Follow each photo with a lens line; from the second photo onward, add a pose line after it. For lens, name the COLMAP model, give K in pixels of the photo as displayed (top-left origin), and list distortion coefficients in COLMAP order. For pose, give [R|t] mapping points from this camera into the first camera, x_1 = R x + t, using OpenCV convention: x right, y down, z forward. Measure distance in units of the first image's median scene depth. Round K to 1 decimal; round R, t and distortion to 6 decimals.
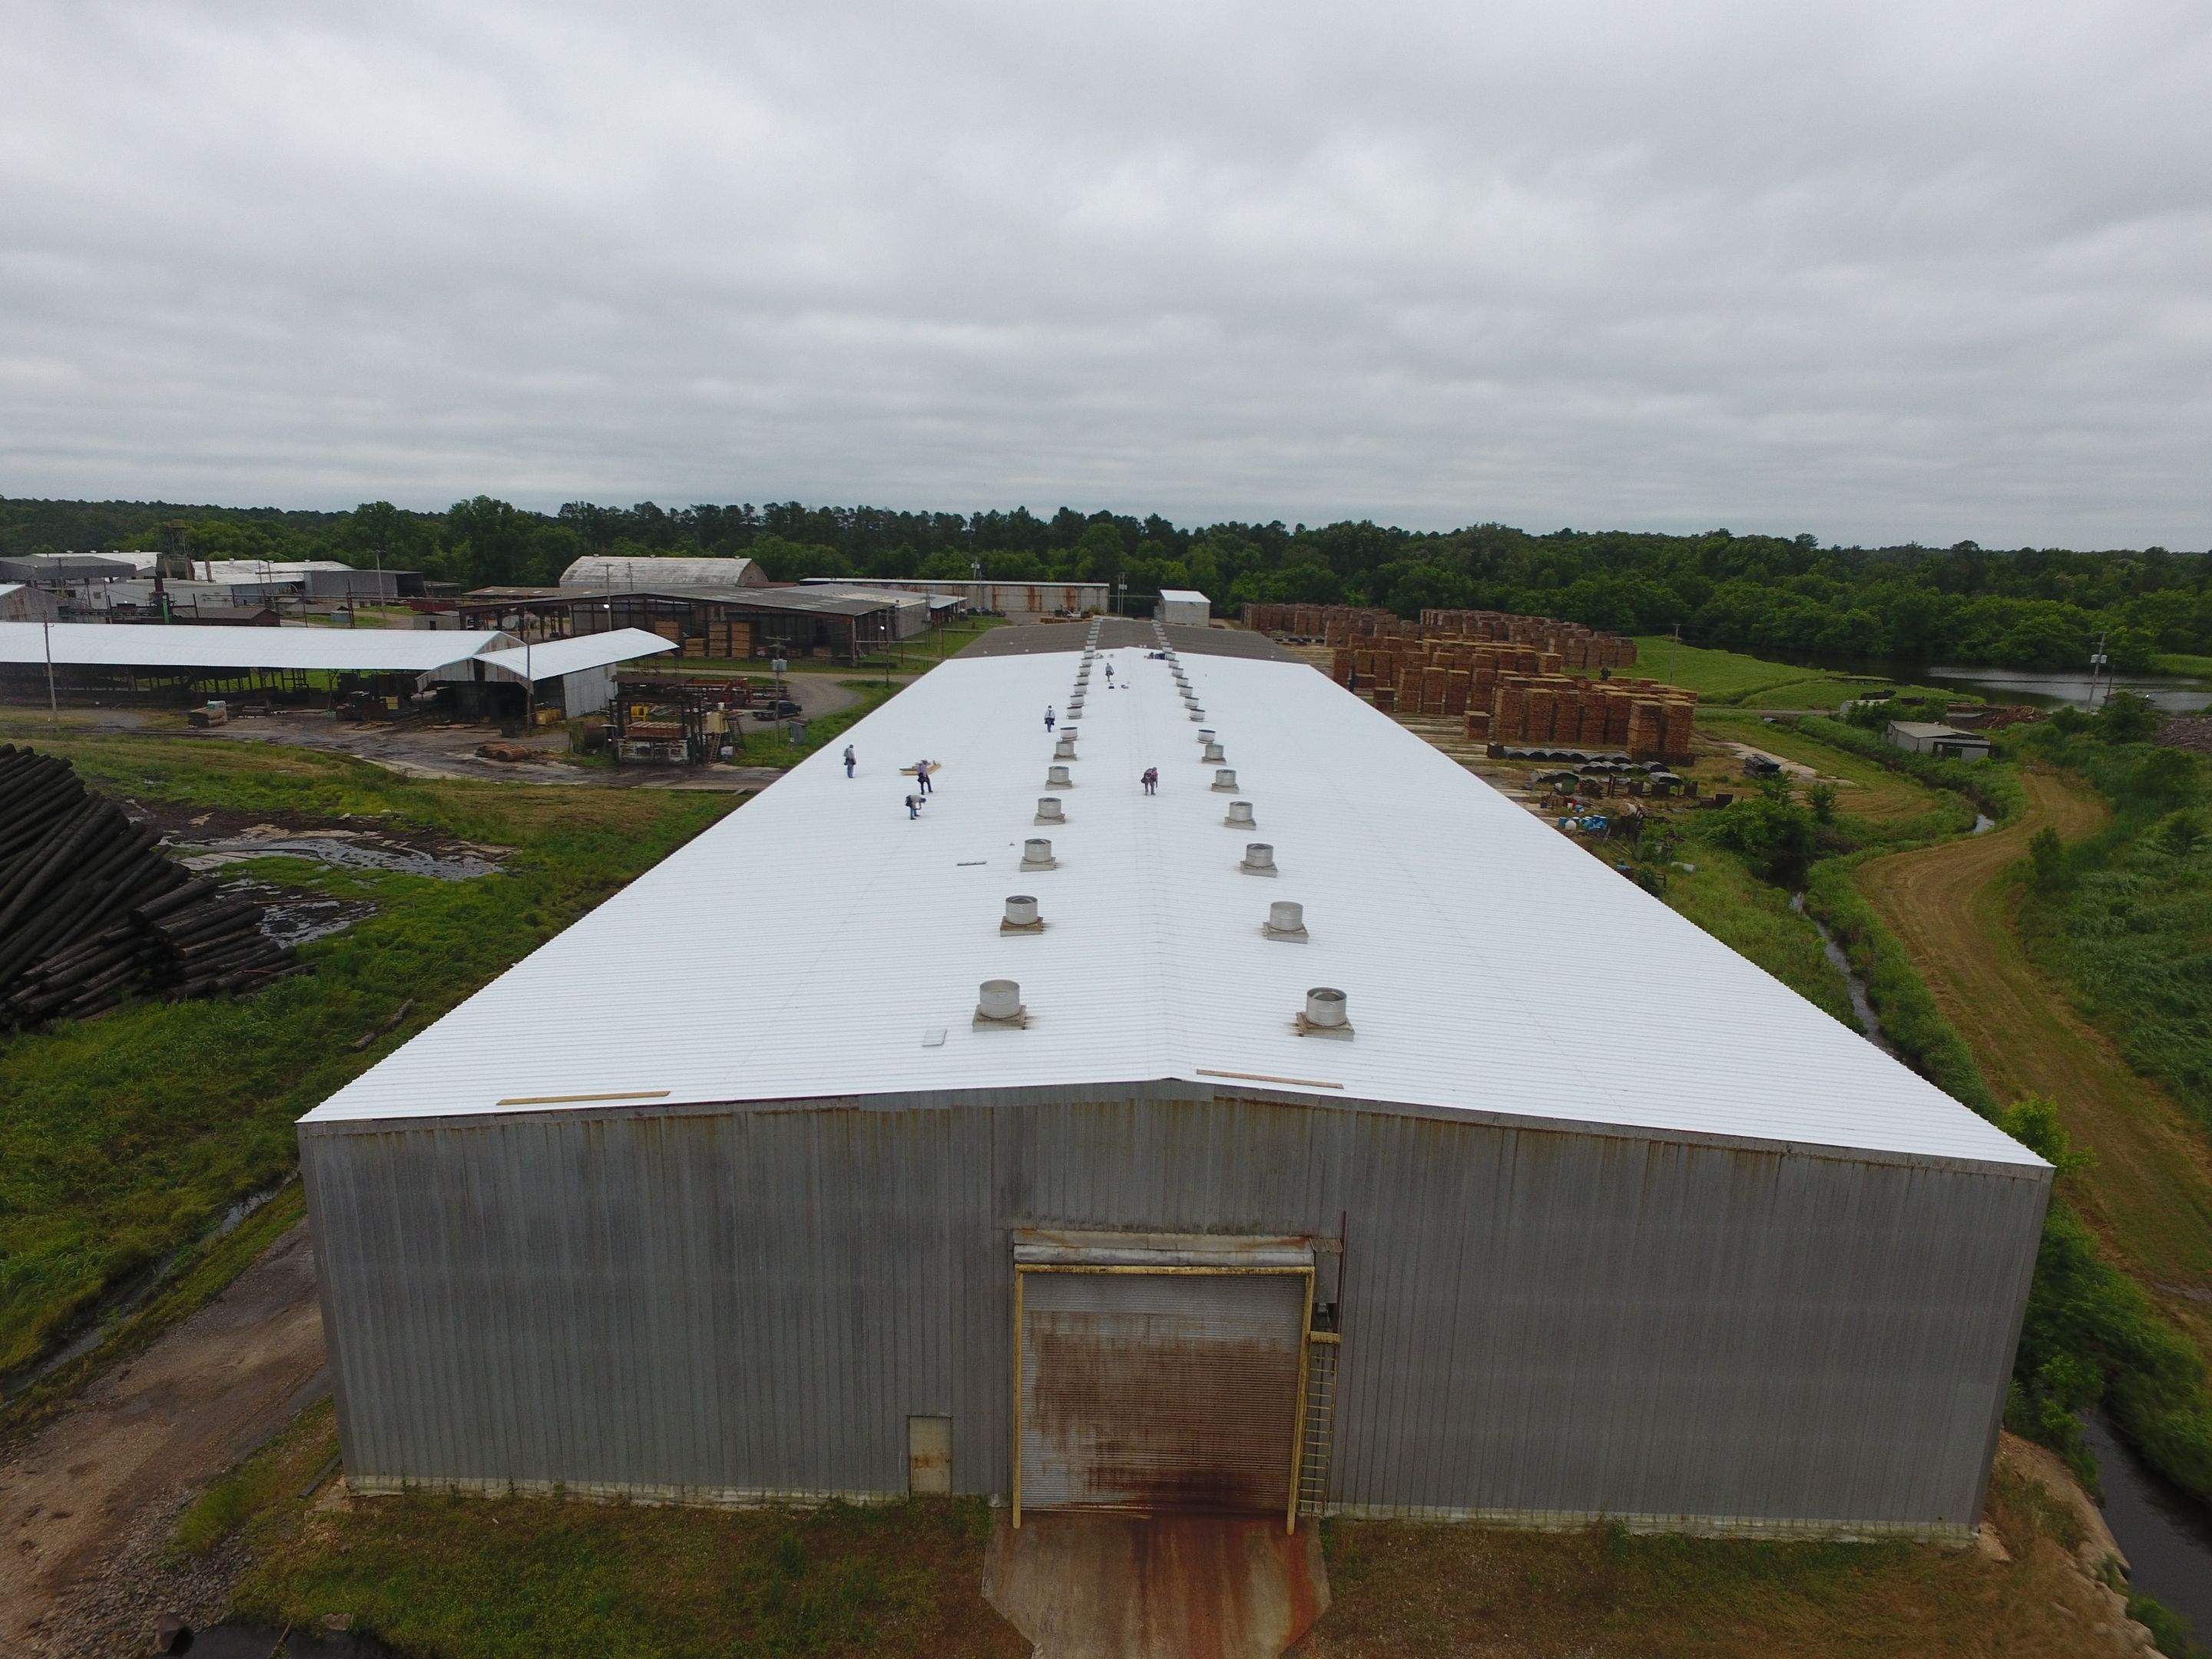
lens RADIAL K [[1283.2, 0, 1097.9], [0, 1283.2, 847.6], [0, 0, 1]] dist [-0.014093, 0.014702]
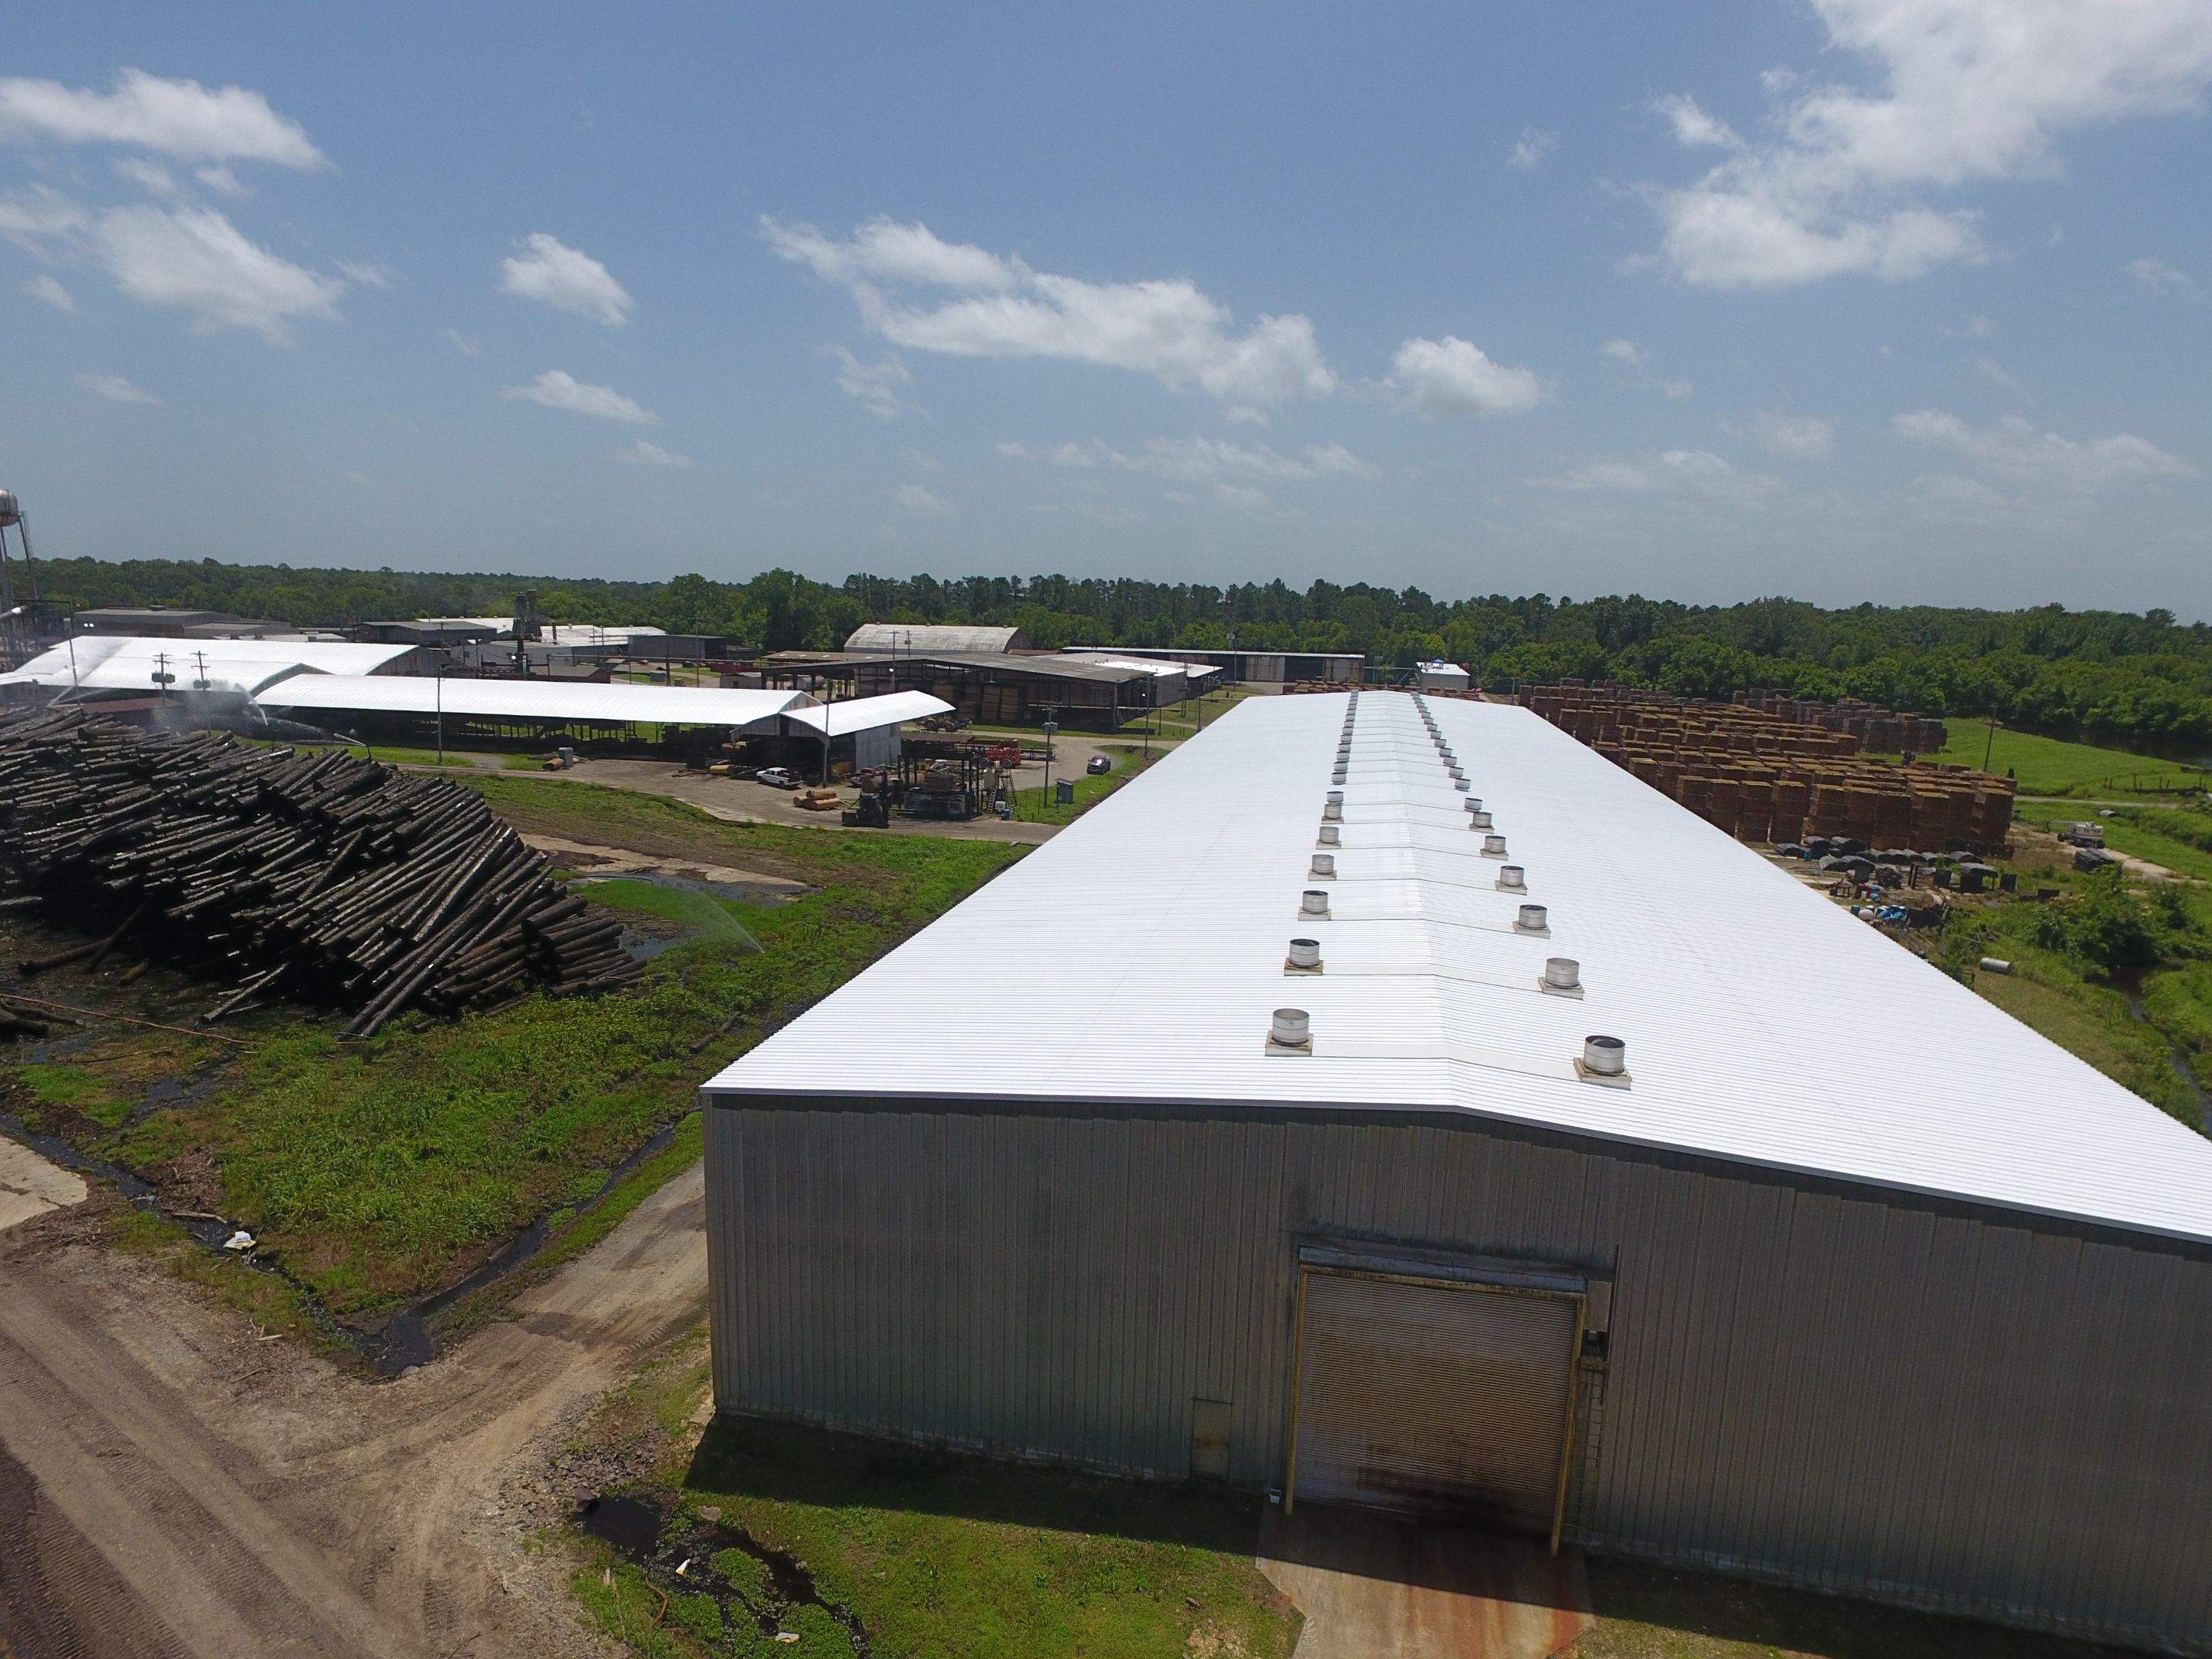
lens RADIAL K [[1283.2, 0, 1094.7], [0, 1283.2, 852.6], [0, 0, 1]] dist [-0.014093, 0.014702]
pose [[0.981400, 0.040611, -0.187628, -0.013910], [-0.049863, 0.997748, -0.044856, 0.009270], [0.185384, 0.053377, 0.981215, -0.038786]]
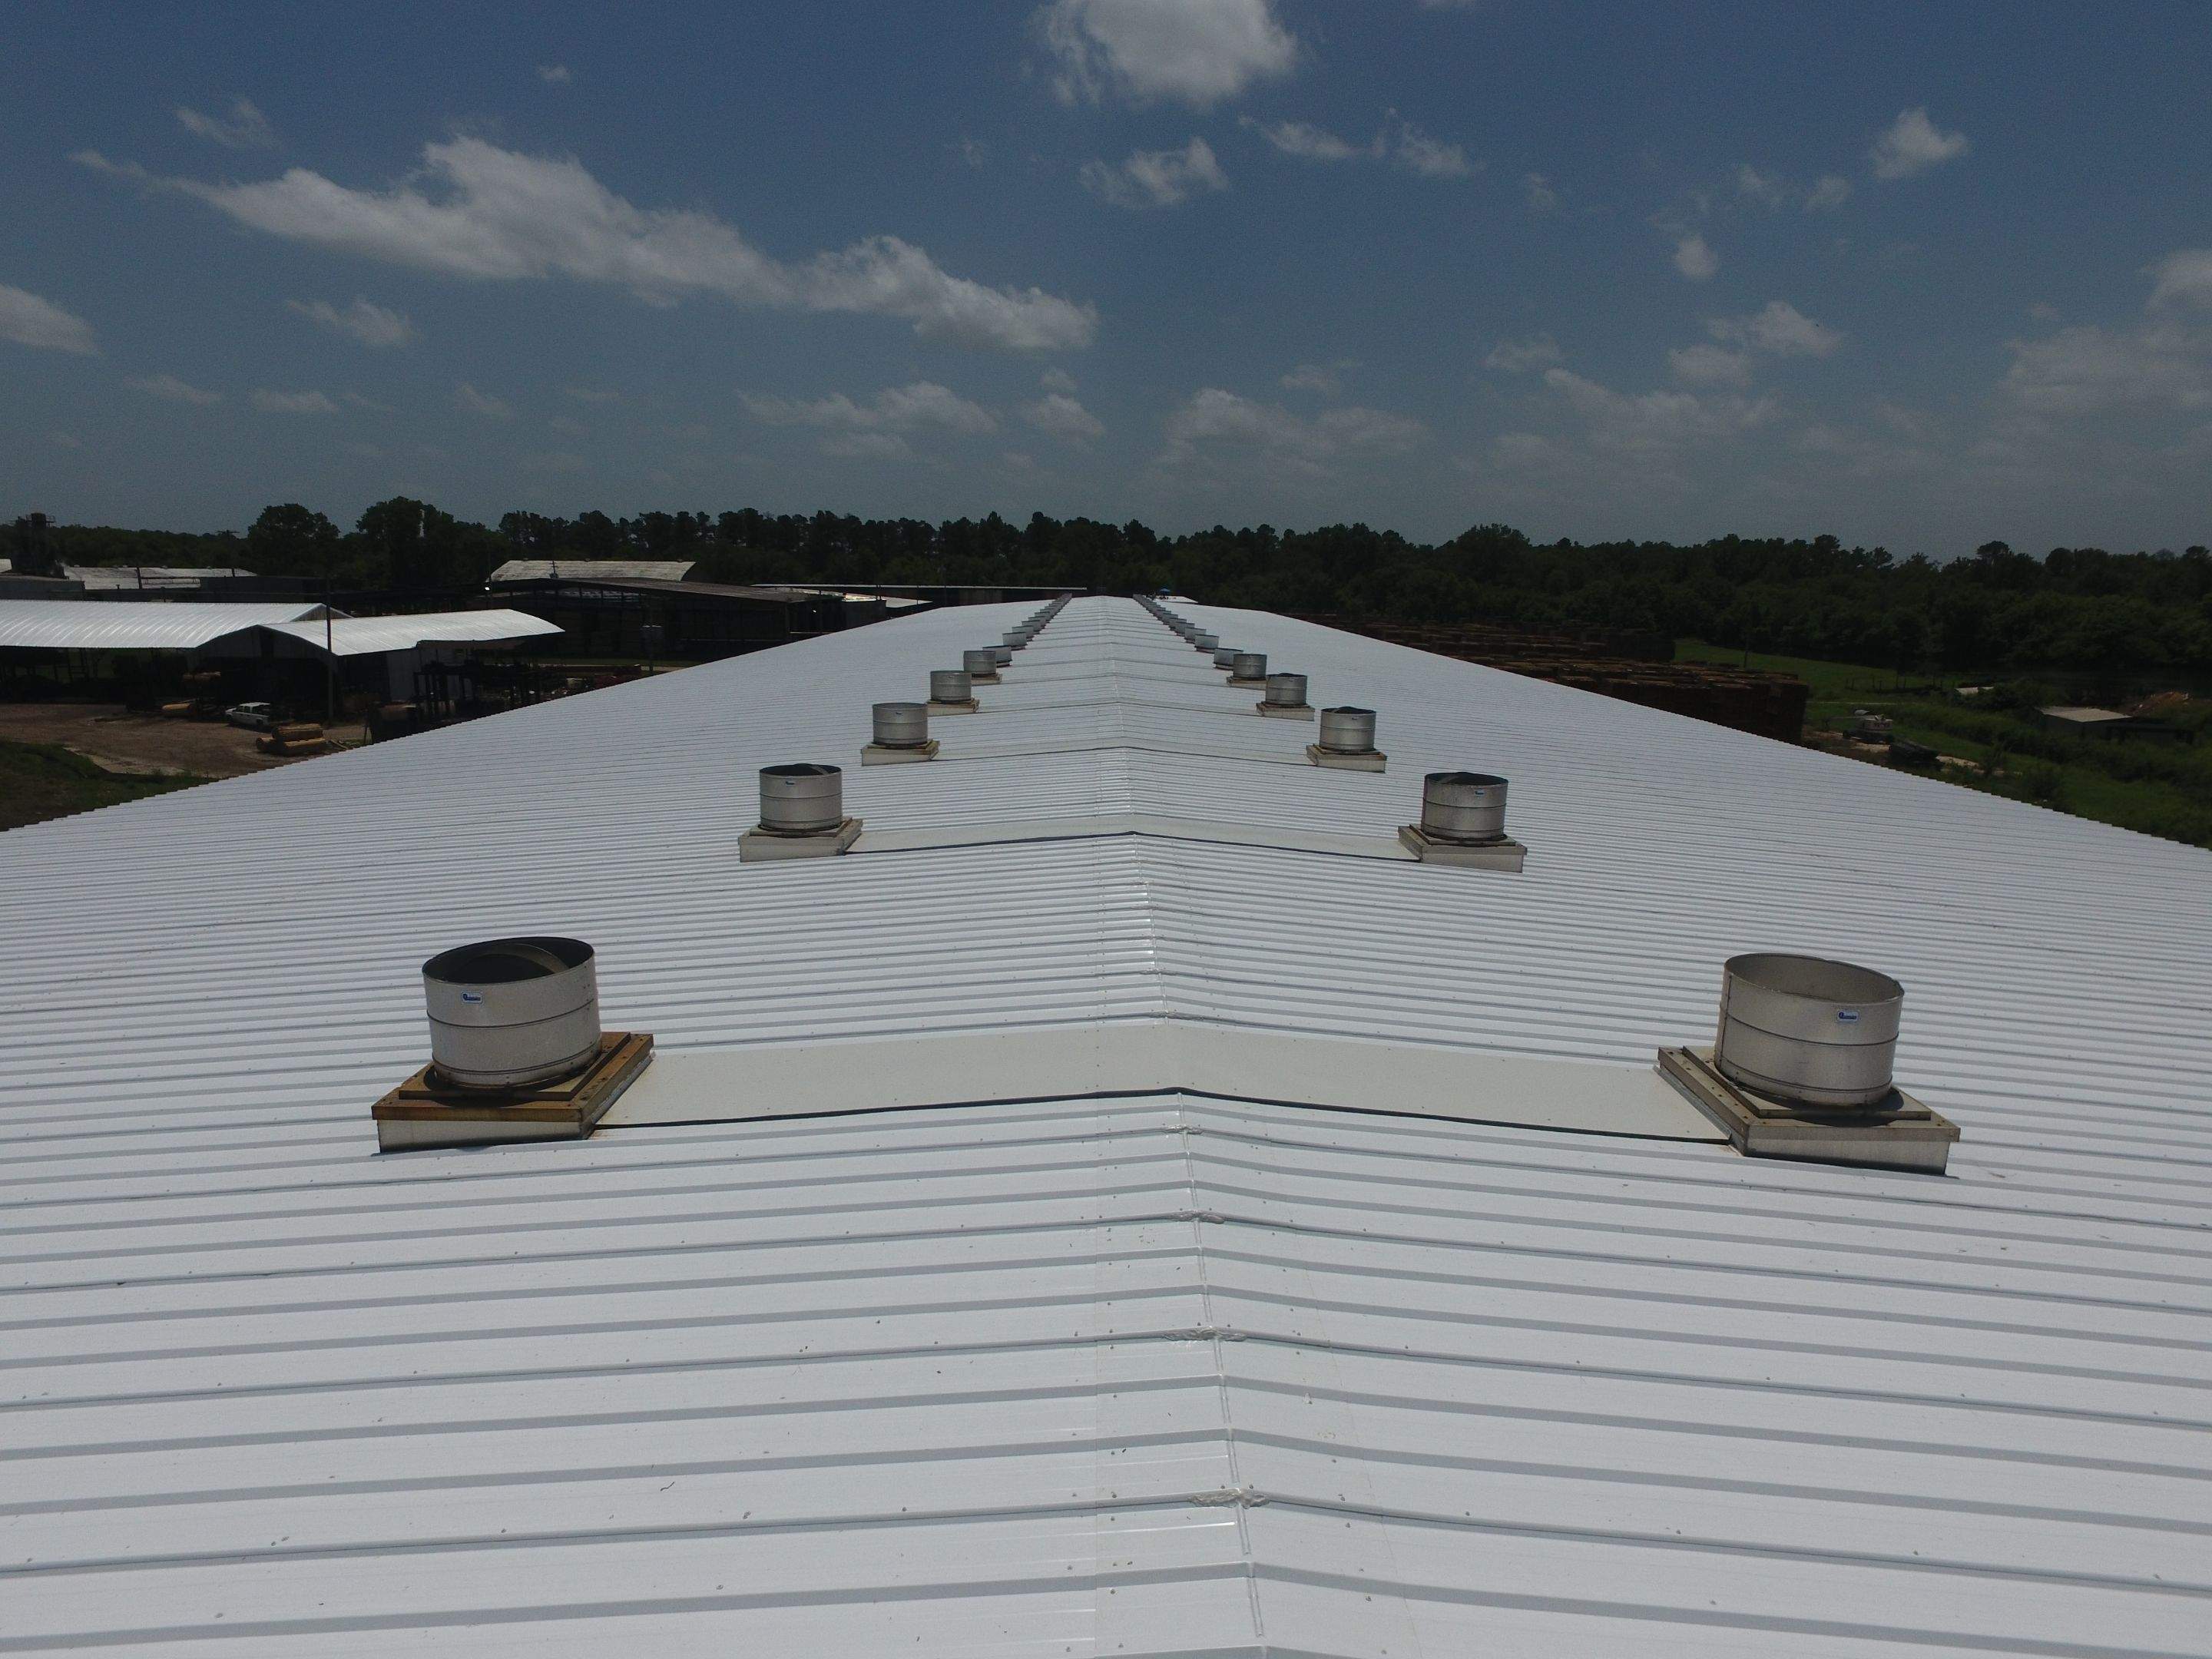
lens RADIAL K [[1283.2, 0, 1090.4], [0, 1283.2, 847.5], [0, 0, 1]] dist [-0.014093, 0.014702]
pose [[0.999936, -0.008513, 0.007482, 0.012701], [0.008691, 0.999672, -0.024099, 0.011732], [-0.007275, 0.024163, 0.999682, 0.328155]]
